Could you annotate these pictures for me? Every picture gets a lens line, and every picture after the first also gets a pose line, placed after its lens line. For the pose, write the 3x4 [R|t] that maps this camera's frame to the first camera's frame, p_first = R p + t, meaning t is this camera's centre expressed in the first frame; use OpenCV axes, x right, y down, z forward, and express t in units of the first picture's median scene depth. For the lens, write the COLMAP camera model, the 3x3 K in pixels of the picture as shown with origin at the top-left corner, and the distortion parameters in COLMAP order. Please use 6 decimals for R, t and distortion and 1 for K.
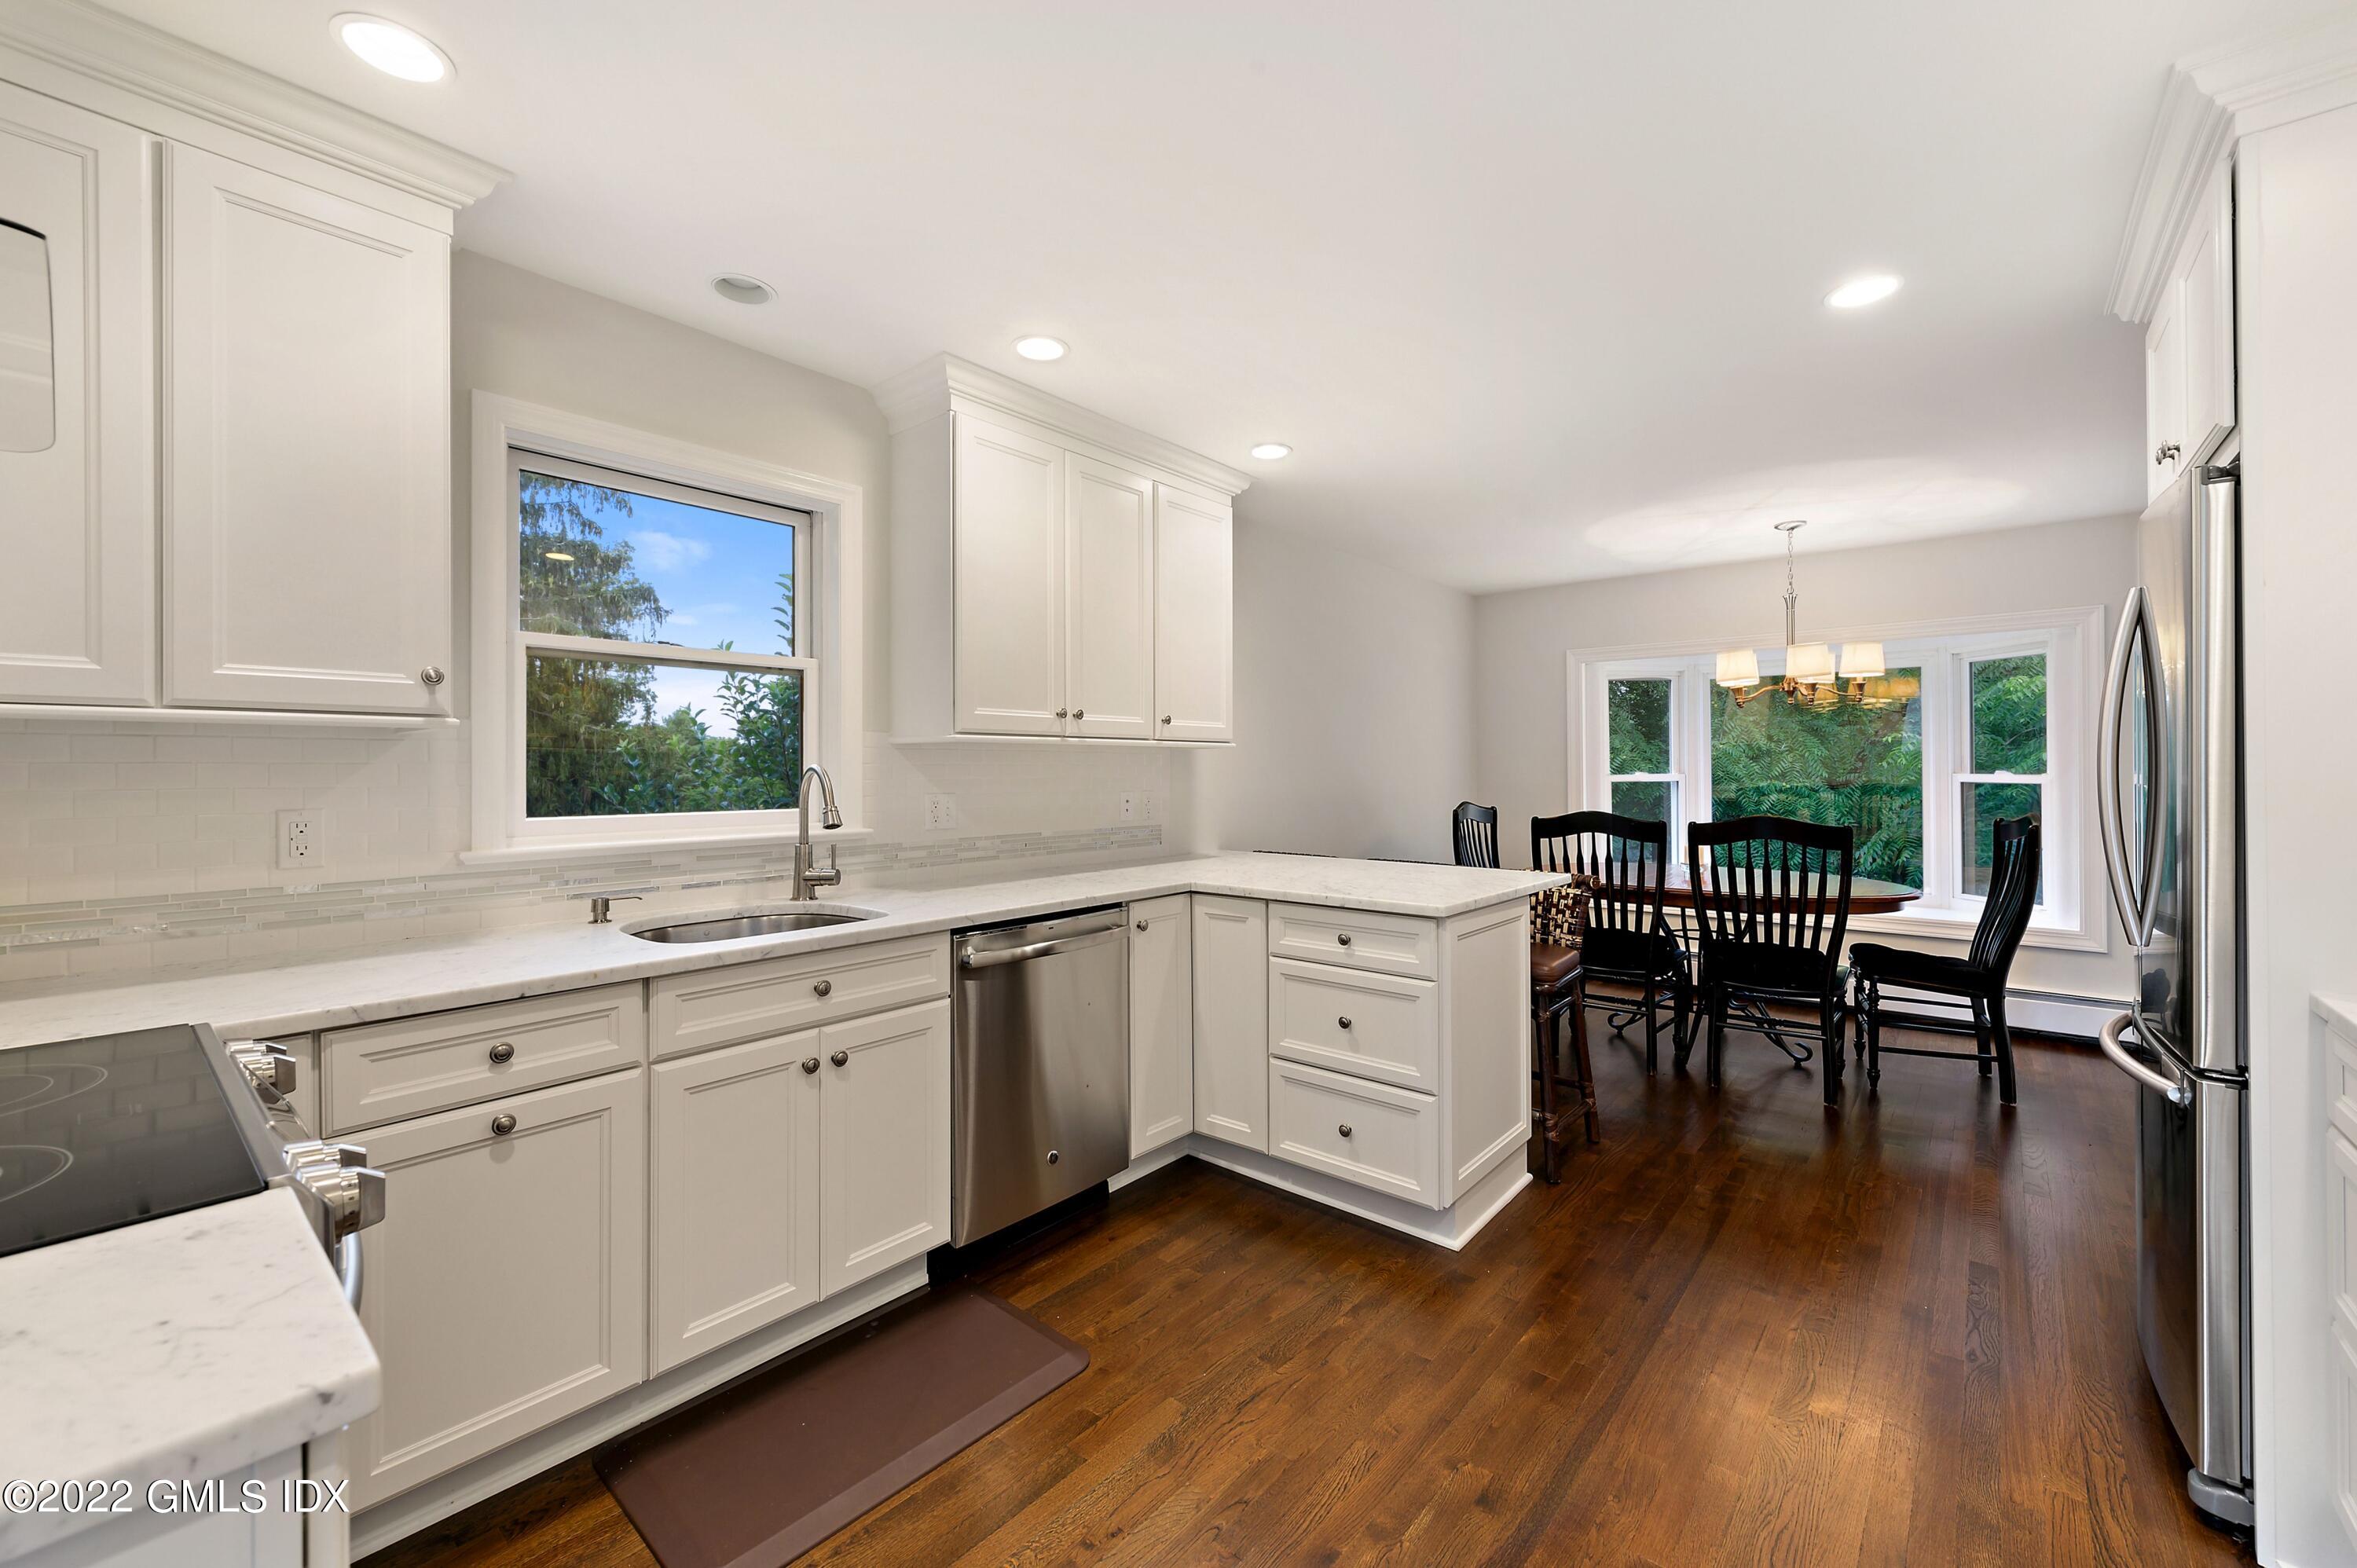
lens RADIAL K [[928.3, 0, 1181.1], [0, 928.3, 769.6], [0, 0, 1]] dist [0.001822, 0.000094]
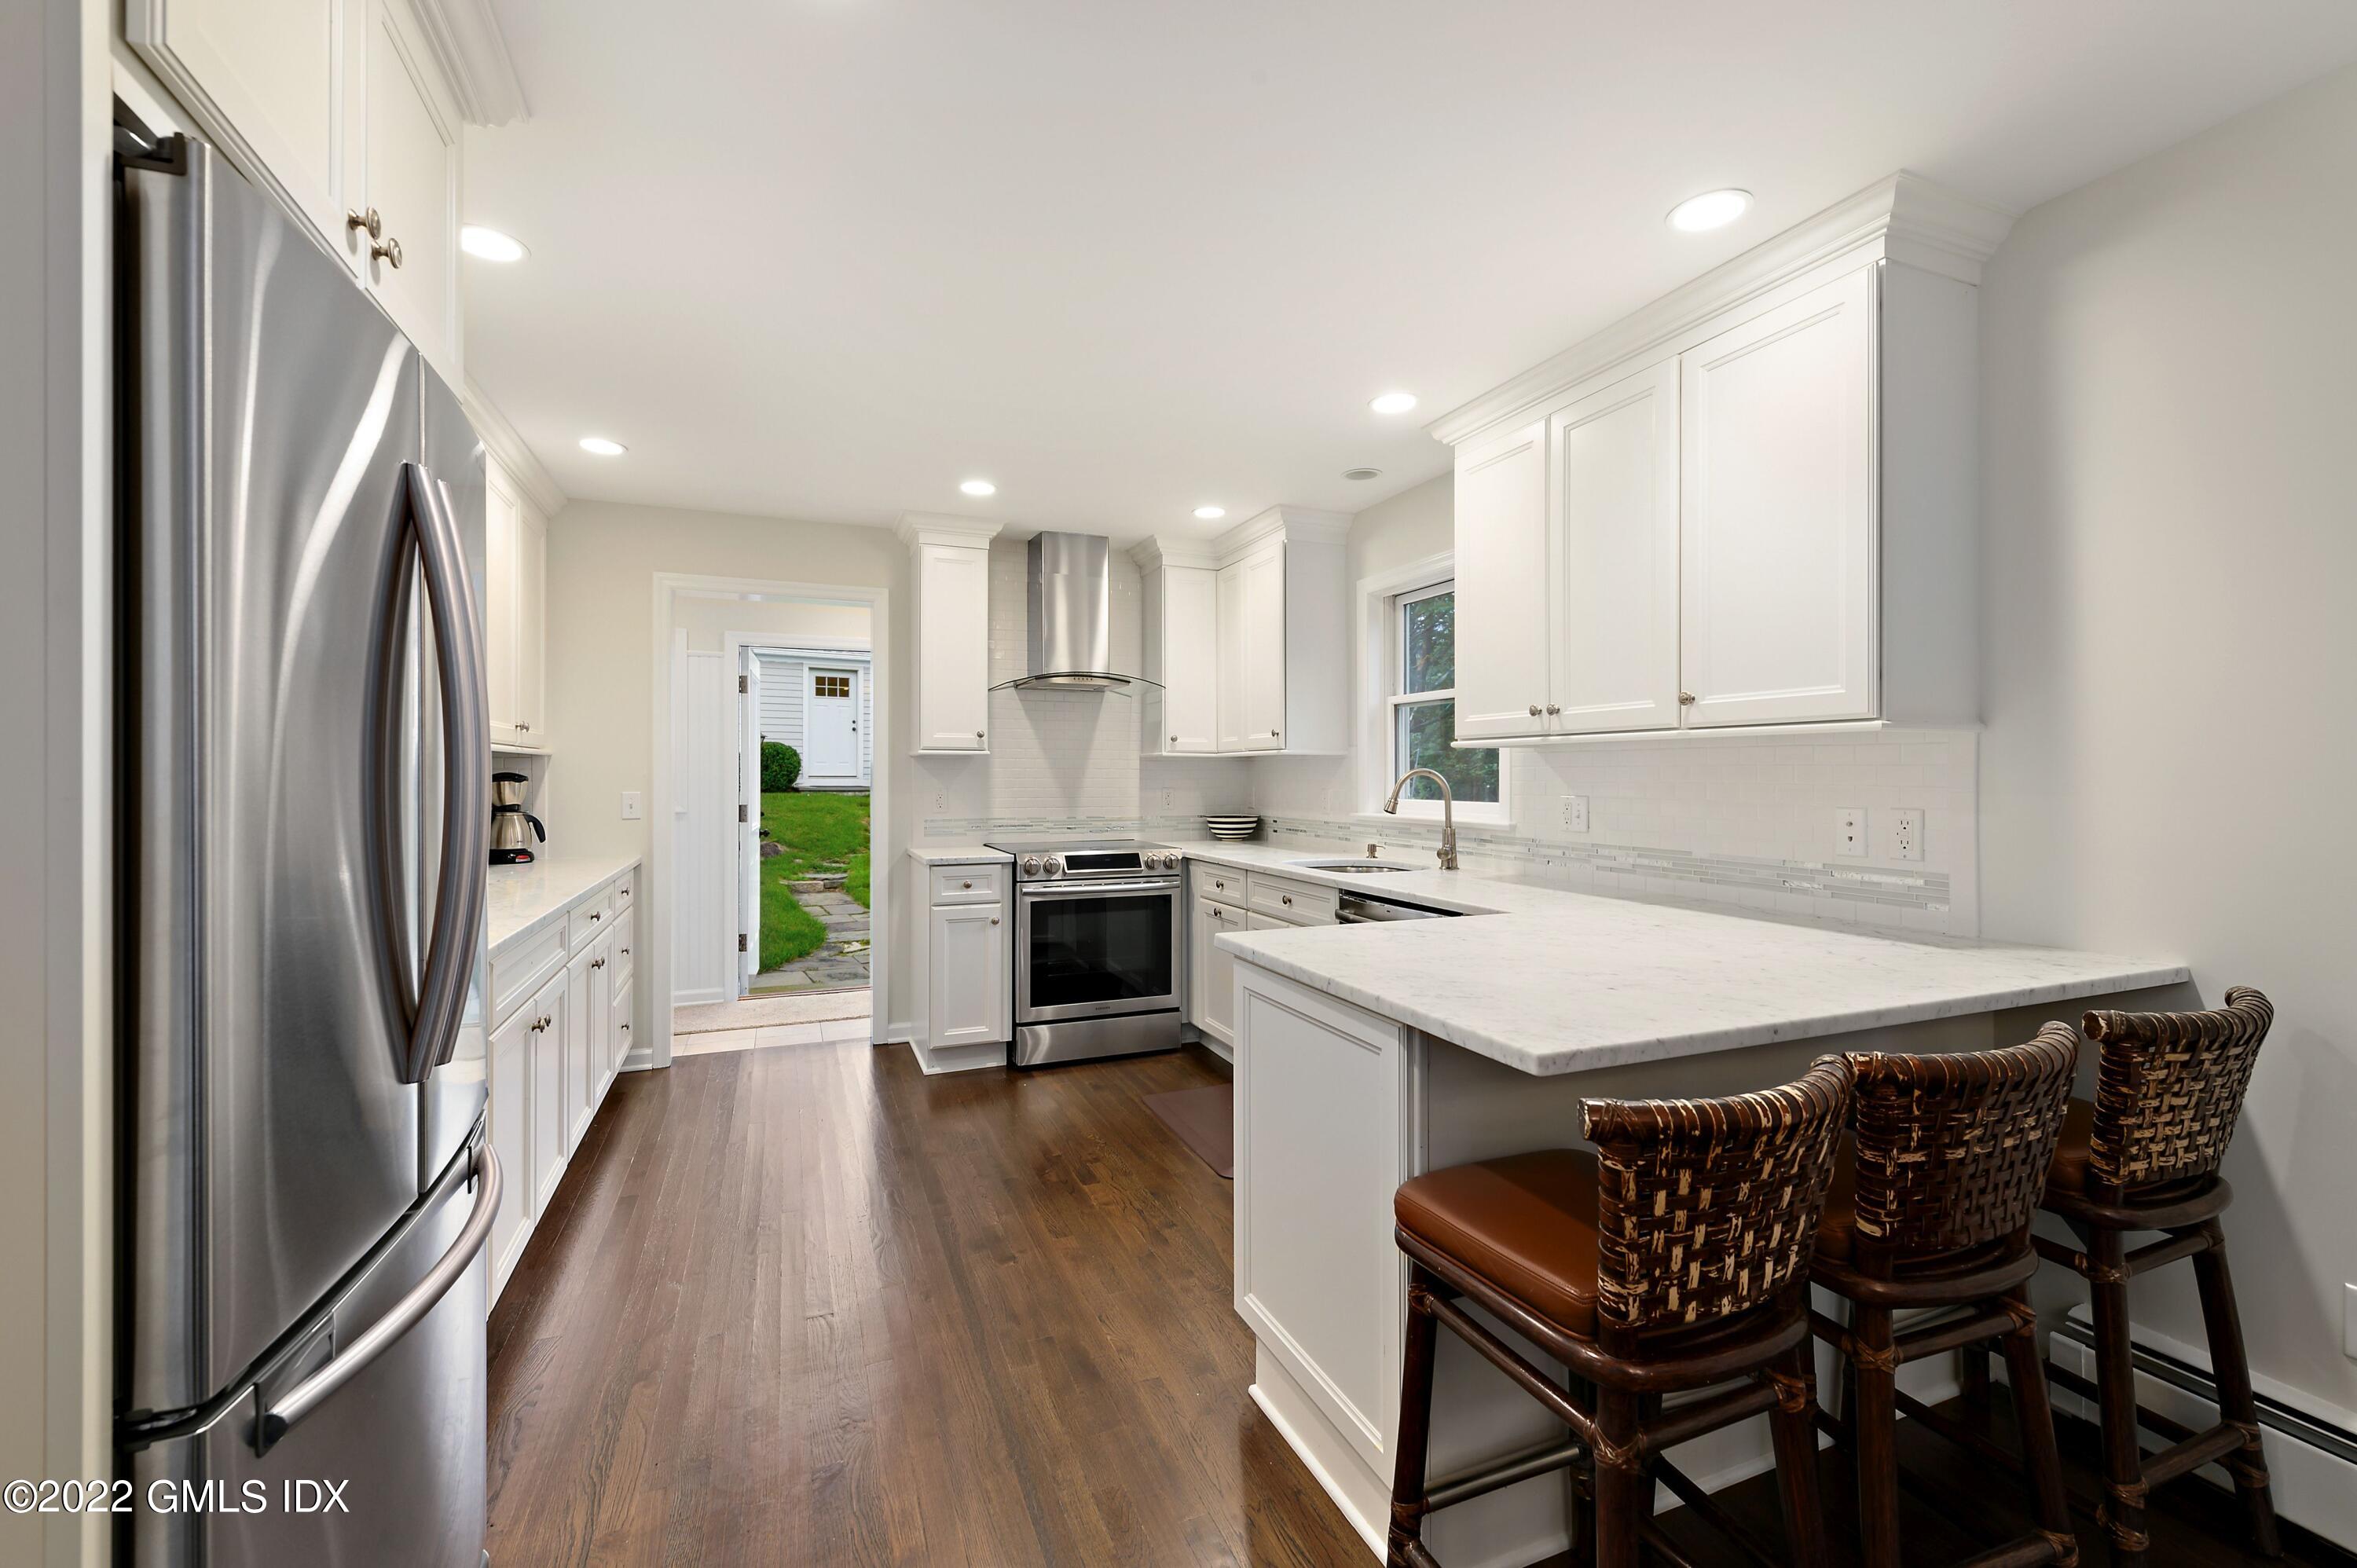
lens RADIAL K [[976.1, 0, 1180.8], [0, 976.1, 777.4], [0, 0, 1]] dist [-0.000616, -0.000013]
pose [[-0.462618, 0.005915, -0.886538, 0.855085], [0.001797, 0.999982, 0.005733, -0.001175], [0.886556, 0.001059, -0.462621, 1.093125]]
